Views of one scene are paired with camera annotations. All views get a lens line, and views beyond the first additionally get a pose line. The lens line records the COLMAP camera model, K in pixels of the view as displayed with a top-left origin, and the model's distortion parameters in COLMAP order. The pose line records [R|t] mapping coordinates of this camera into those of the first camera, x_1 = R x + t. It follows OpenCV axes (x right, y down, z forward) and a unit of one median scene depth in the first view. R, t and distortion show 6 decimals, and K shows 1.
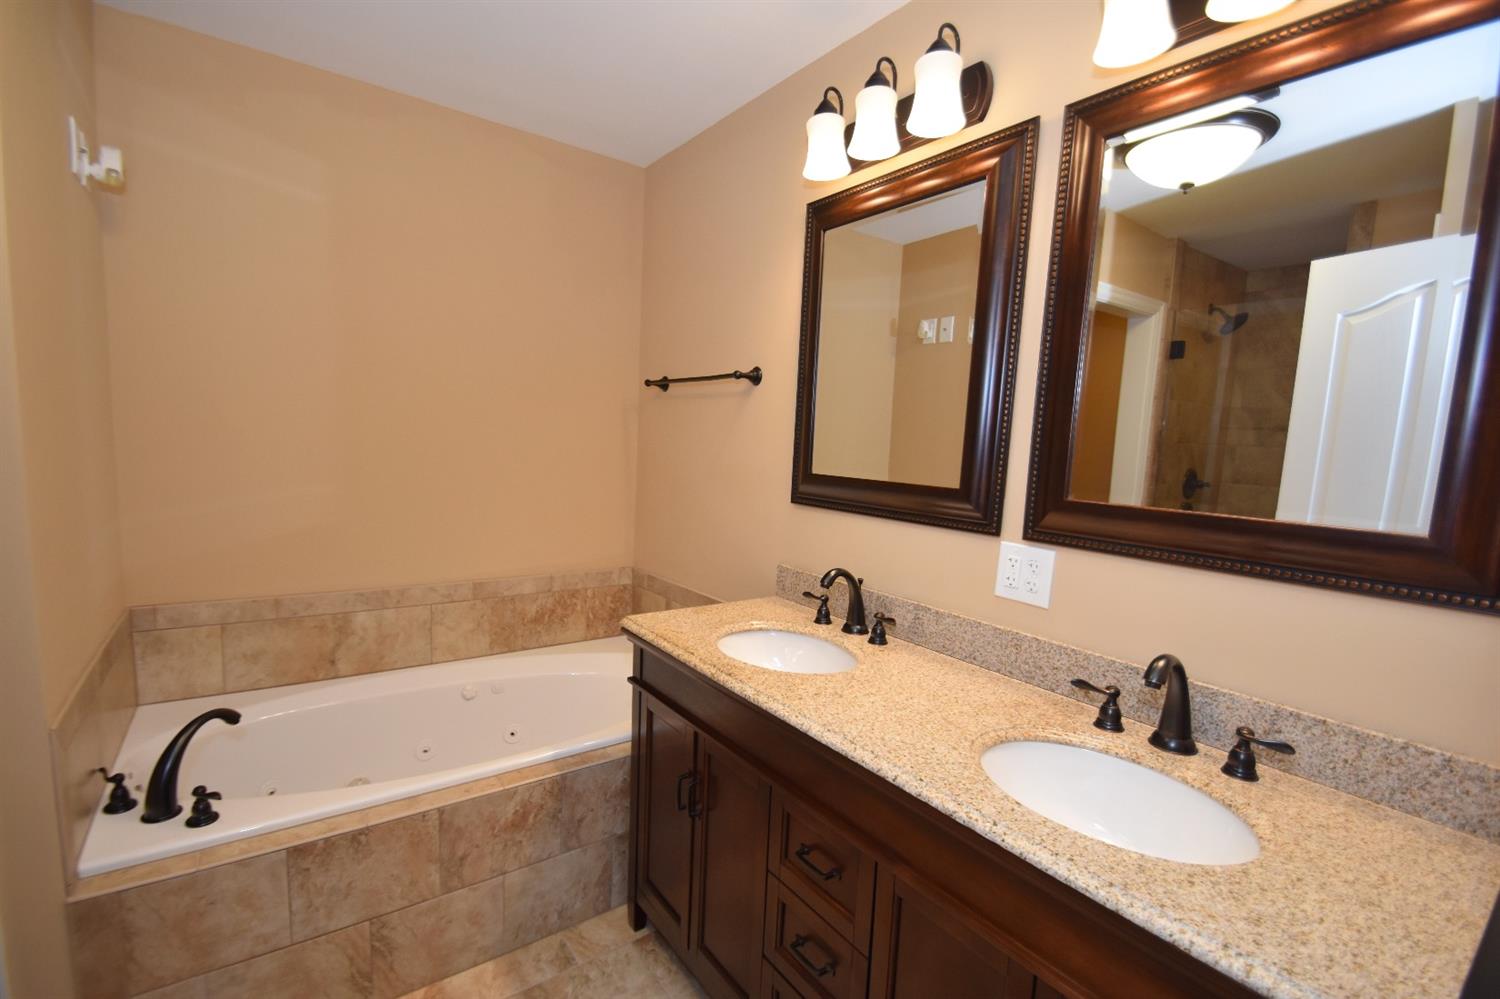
lens RADIAL K [[651.3, 0, 746.5], [0, 651.3, 520.4], [0, 0, 1]] dist [0.002095, -0.010225]
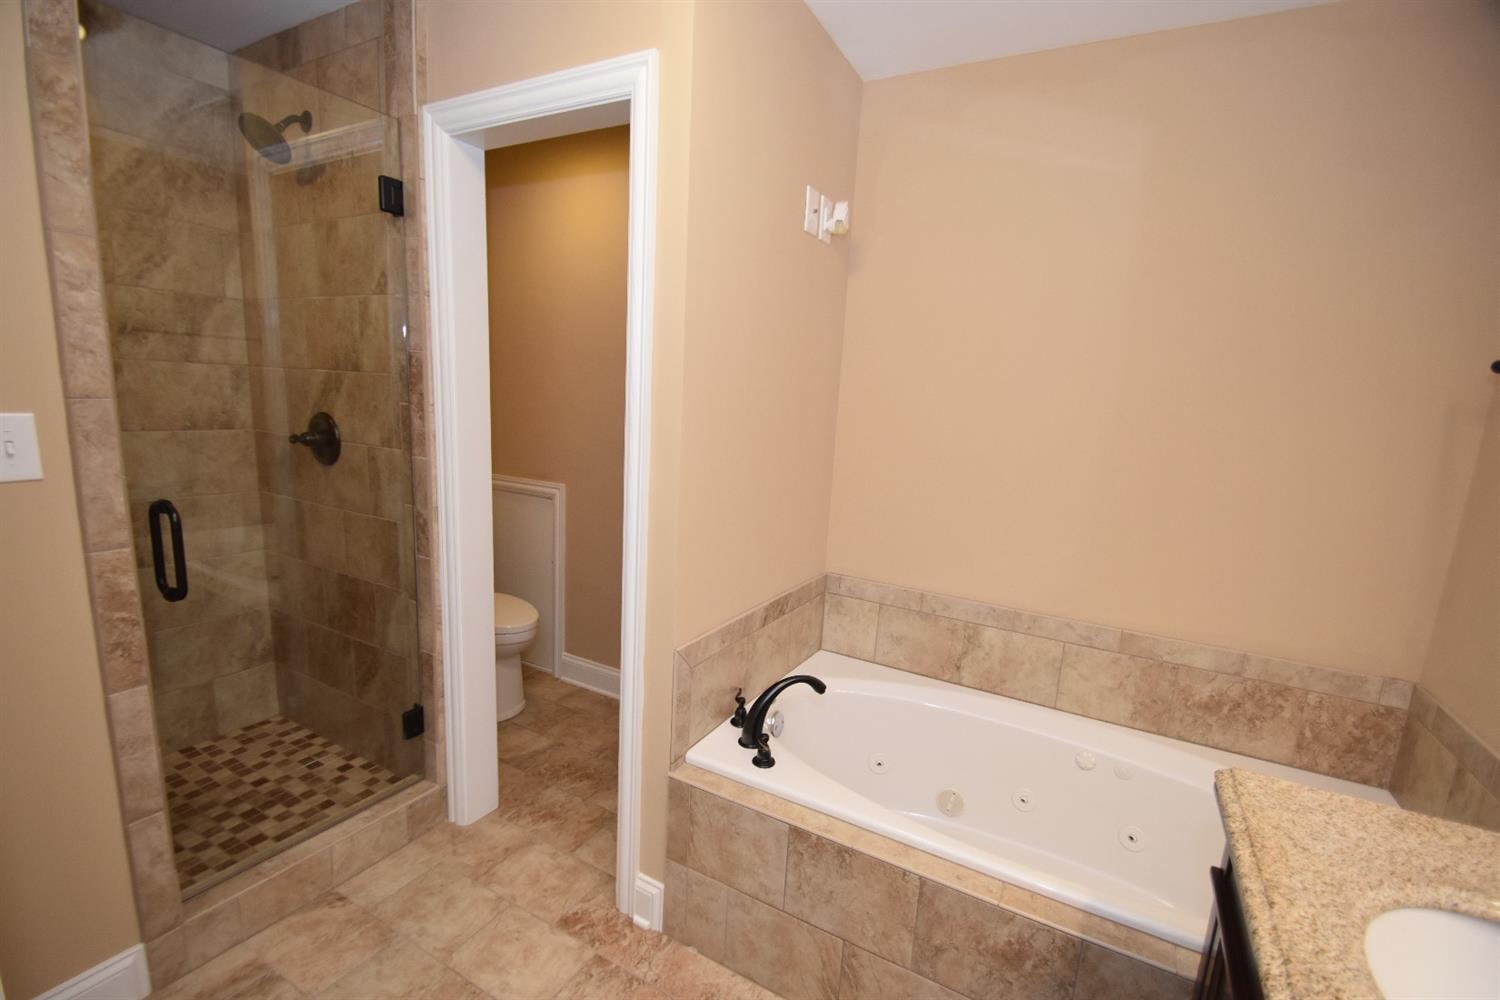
lens RADIAL K [[651.3, 0, 746.5], [0, 651.3, 520.9], [0, 0, 1]] dist [0.002095, -0.010225]
pose [[0.417237, 0.140649, -0.897848, 0.097635], [-0.147689, 0.985312, 0.085718, -0.043915], [0.896717, 0.096838, 0.431881, 0.257927]]
